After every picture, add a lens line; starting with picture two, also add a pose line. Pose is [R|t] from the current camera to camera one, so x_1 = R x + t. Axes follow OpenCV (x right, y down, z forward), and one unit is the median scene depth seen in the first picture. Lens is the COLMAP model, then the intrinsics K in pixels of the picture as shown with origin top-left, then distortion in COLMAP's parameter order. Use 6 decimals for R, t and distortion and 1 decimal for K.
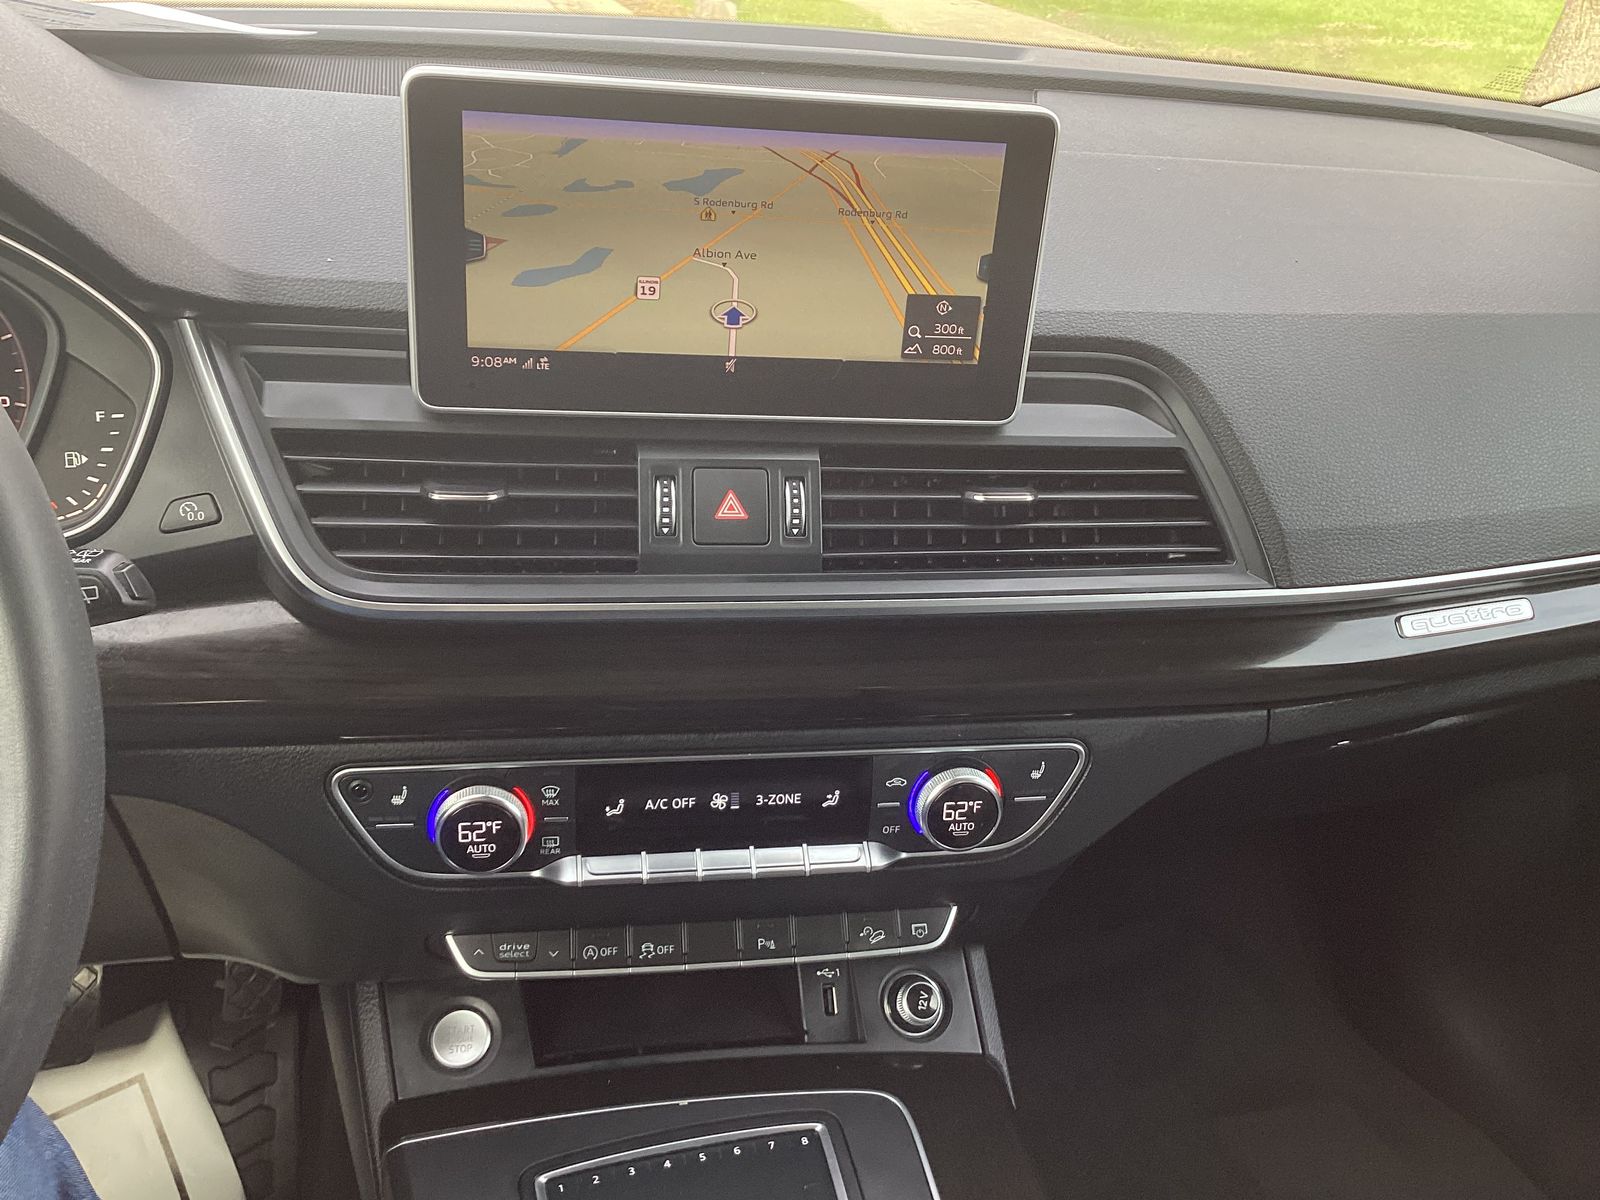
lens RADIAL K [[1445.0, 0, 806.6], [0, 1445.0, 600.7], [0, 0, 1]] dist [0.119271, -0.232542]
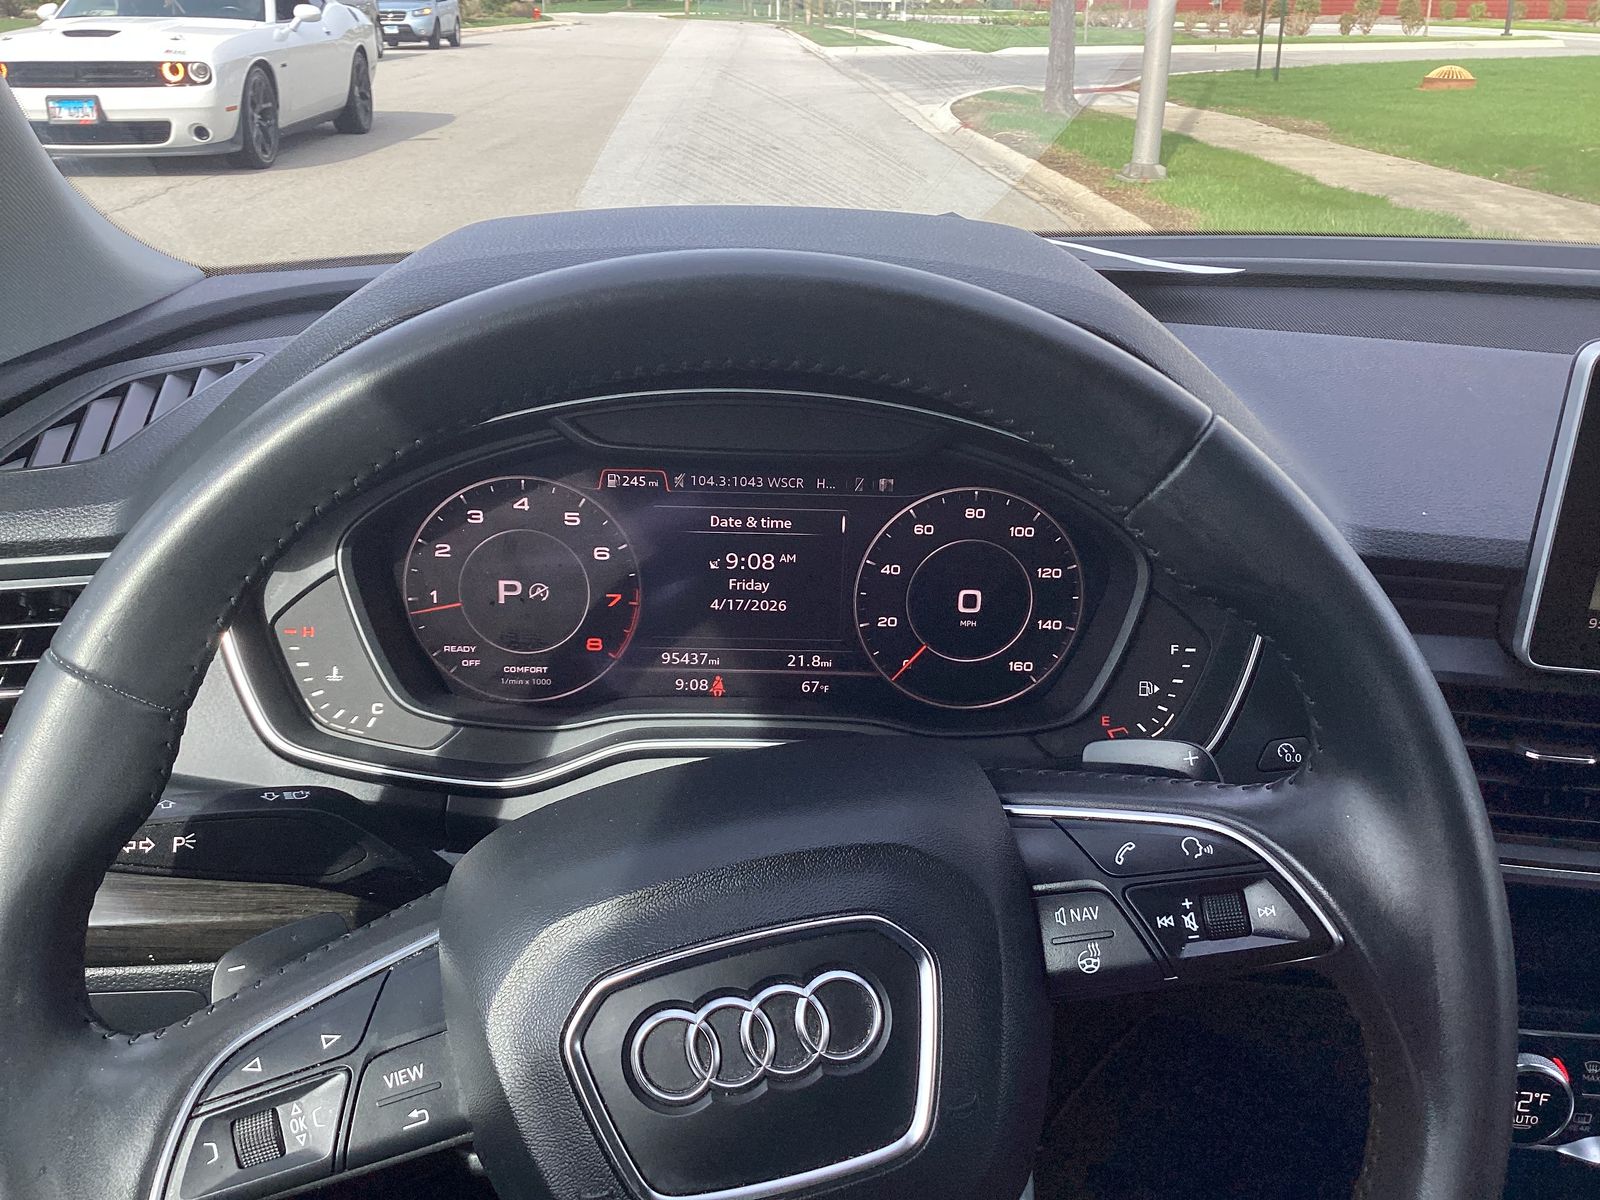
lens RADIAL K [[1454.5, 0, 833.4], [0, 1454.5, 595.0], [0, 0, 1]] dist [0.010997, -0.002850]
pose [[0.973105, 0.061360, -0.222038, -0.462154], [-0.081759, 0.993117, -0.083868, -0.053712], [0.215364, 0.099766, 0.971424, -0.064645]]
